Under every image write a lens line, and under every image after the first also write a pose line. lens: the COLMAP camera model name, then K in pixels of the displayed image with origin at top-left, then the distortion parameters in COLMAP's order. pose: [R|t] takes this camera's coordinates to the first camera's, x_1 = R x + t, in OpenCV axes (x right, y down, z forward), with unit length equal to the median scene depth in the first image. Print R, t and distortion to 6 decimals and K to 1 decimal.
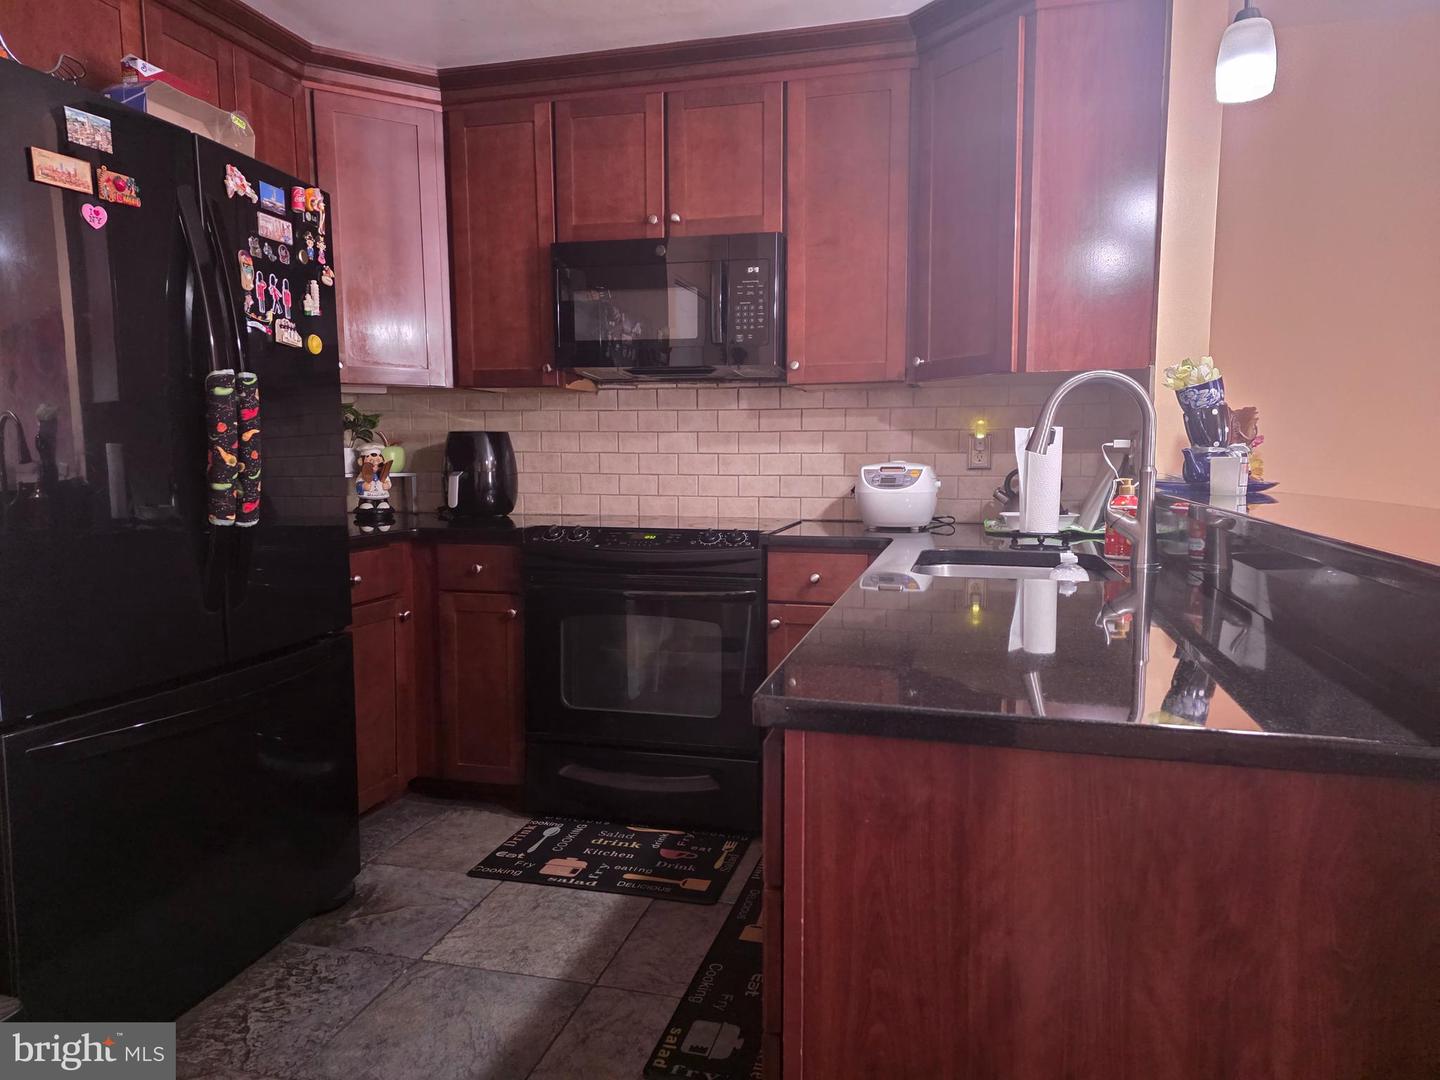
lens RADIAL K [[940.9, 0, 721.4], [0, 940.9, 537.9], [0, 0, 1]] dist [0.022166, -0.006416]
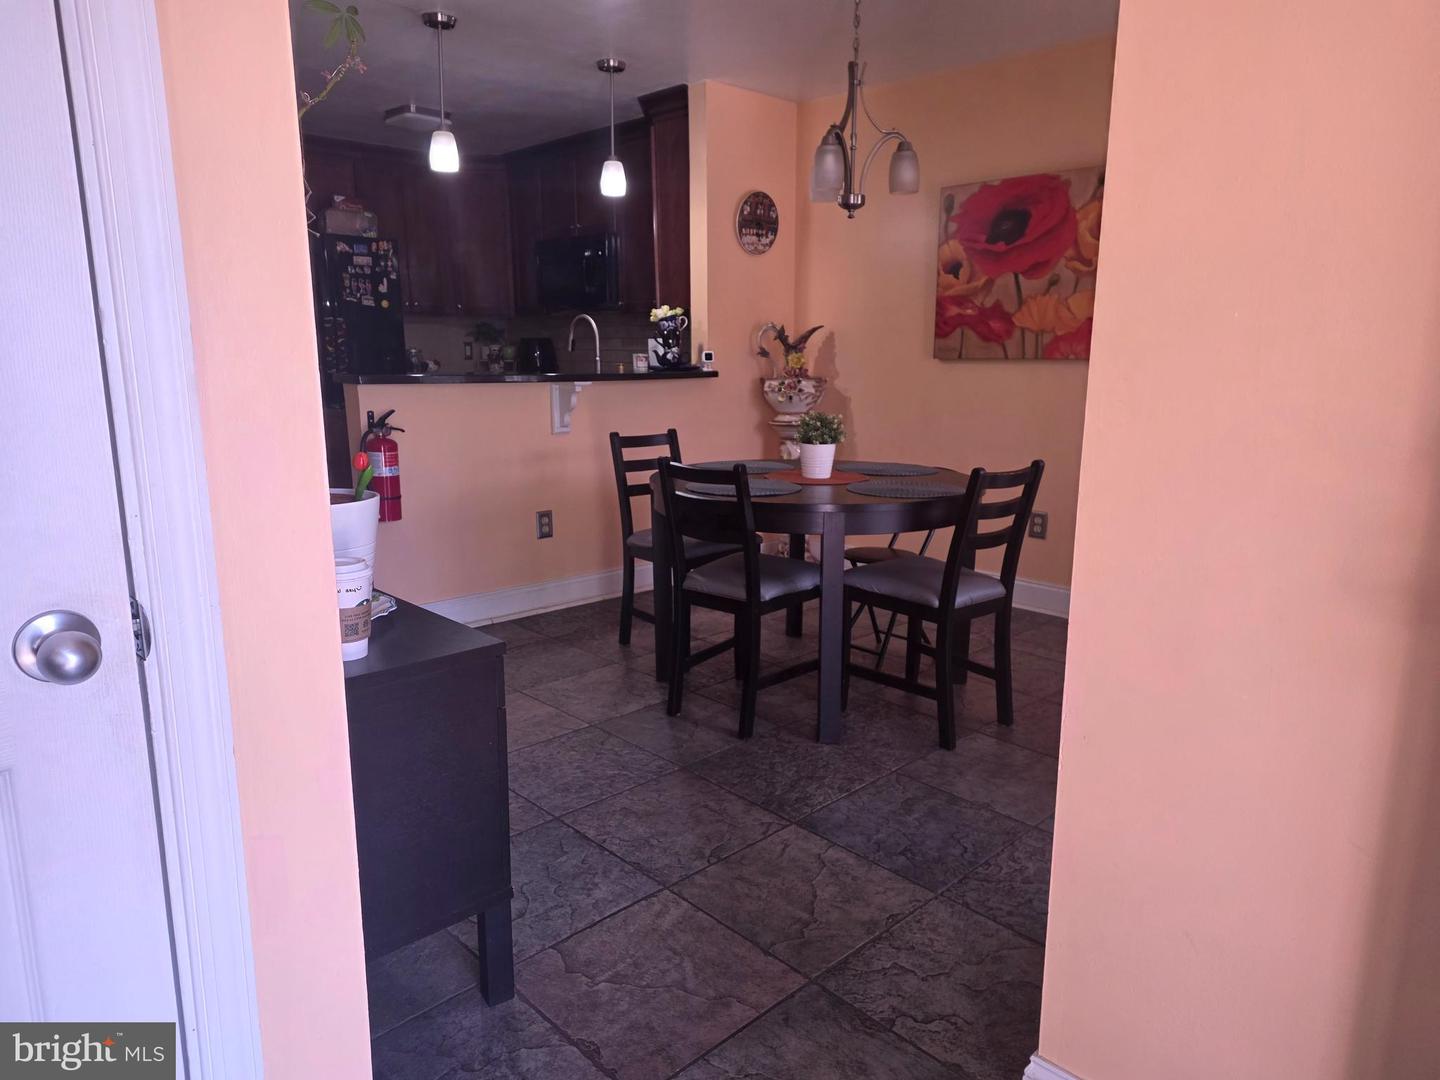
lens RADIAL K [[940.9, 0, 724.4], [0, 940.9, 540.4], [0, 0, 1]] dist [0.022166, -0.006416]
pose [[0.851744, 0.104656, -0.513400, 1.815146], [-0.051072, 0.991766, 0.117441, 0.083669], [0.521464, -0.073809, 0.850075, -0.763862]]
